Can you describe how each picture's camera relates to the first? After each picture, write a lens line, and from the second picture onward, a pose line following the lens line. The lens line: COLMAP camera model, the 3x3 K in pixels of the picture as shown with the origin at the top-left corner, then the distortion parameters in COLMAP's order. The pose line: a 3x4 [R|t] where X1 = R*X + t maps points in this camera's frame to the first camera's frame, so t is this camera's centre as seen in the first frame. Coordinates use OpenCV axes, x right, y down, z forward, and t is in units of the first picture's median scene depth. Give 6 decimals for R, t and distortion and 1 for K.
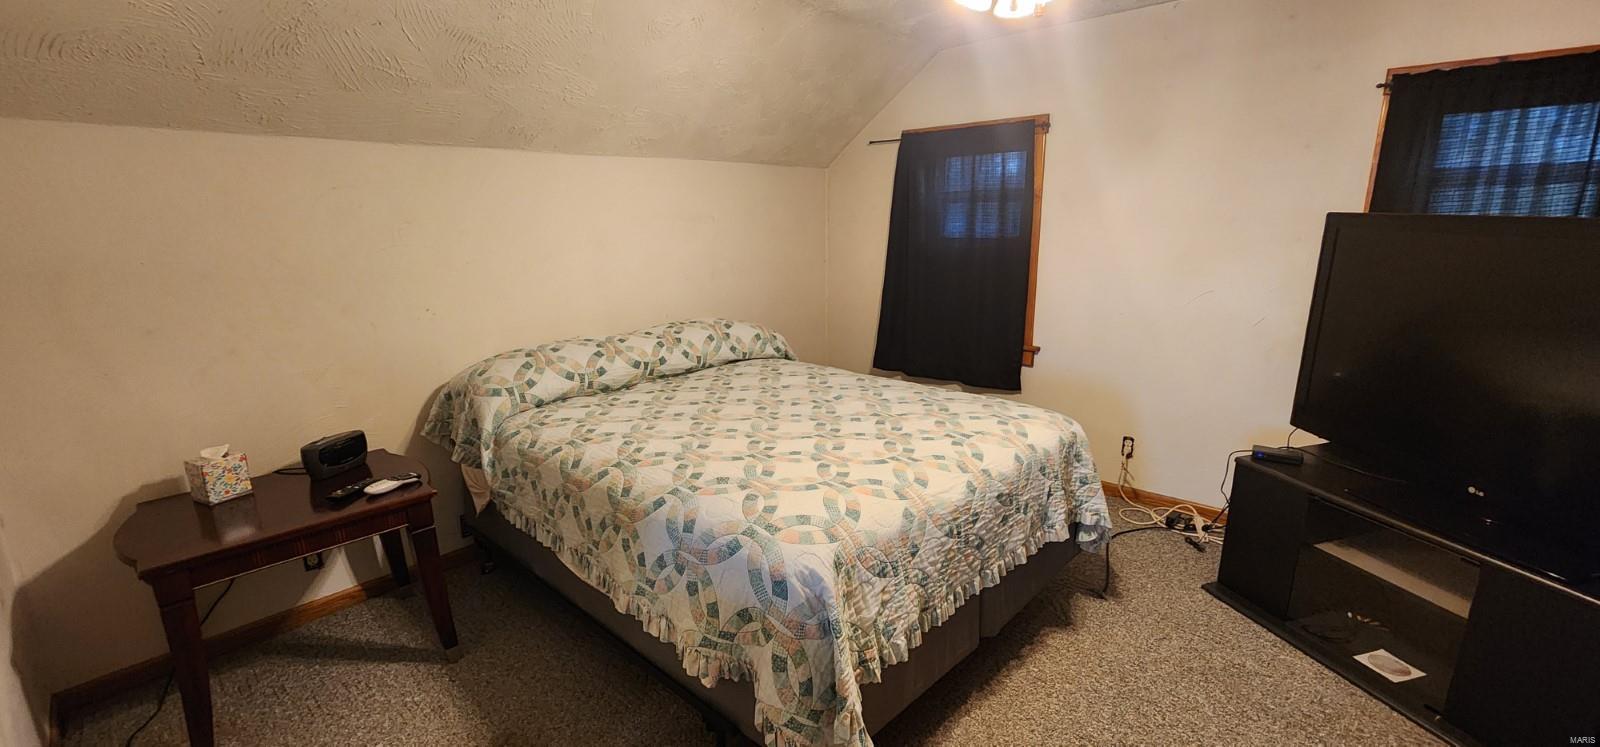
lens RADIAL K [[657.7, 0, 800.0], [0, 657.7, 373.5], [0, 0, 1]] dist [0.001883, -0.000369]
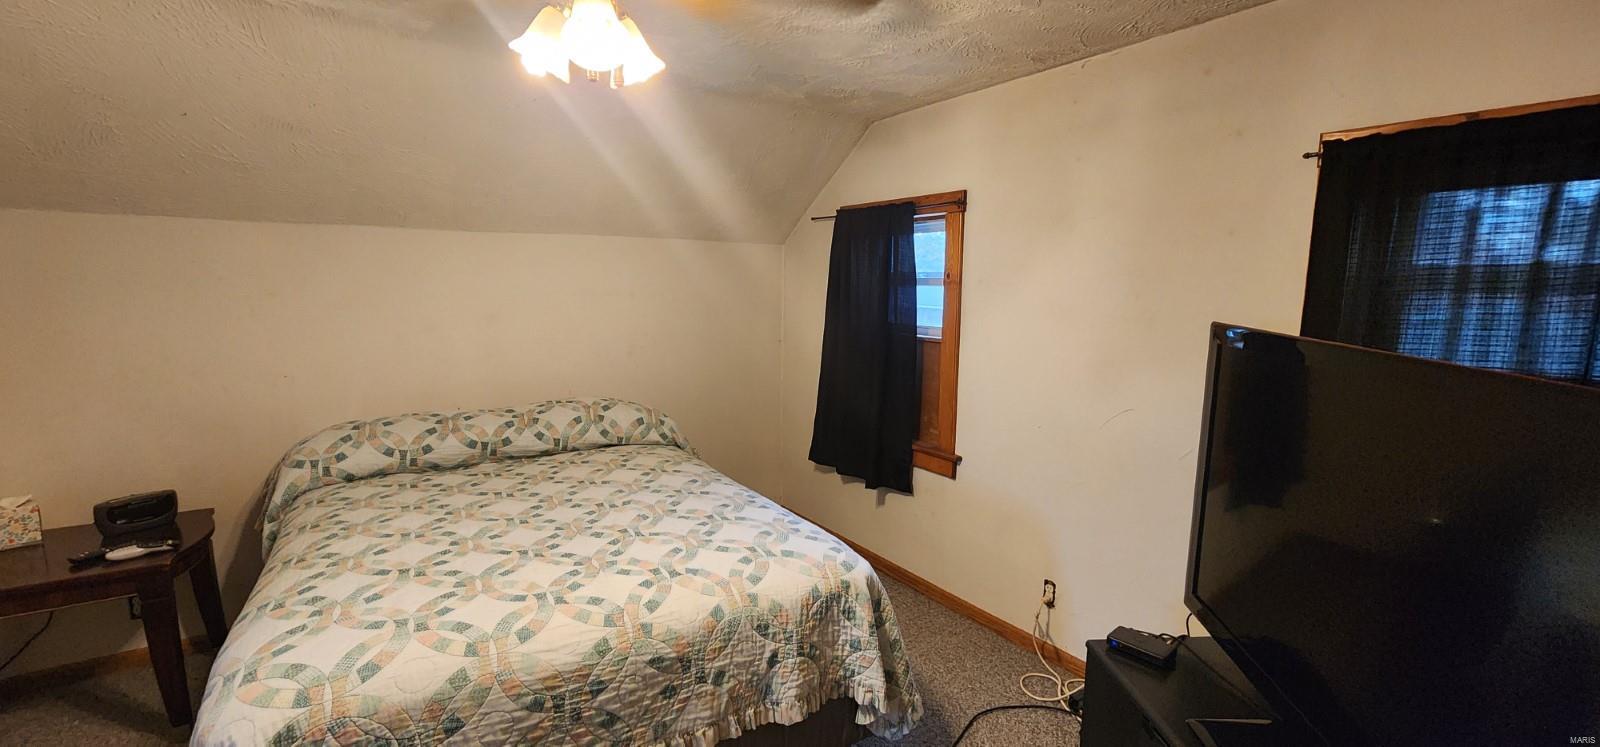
lens RADIAL K [[657.7, 0, 800.0], [0, 657.7, 373.5], [0, 0, 1]] dist [0.001883, -0.000369]
pose [[0.972899, 0.058387, -0.223737, 0.512069], [-0.079205, 0.993209, -0.085223, -0.086121], [0.217241, 0.100634, 0.970917, 0.183153]]
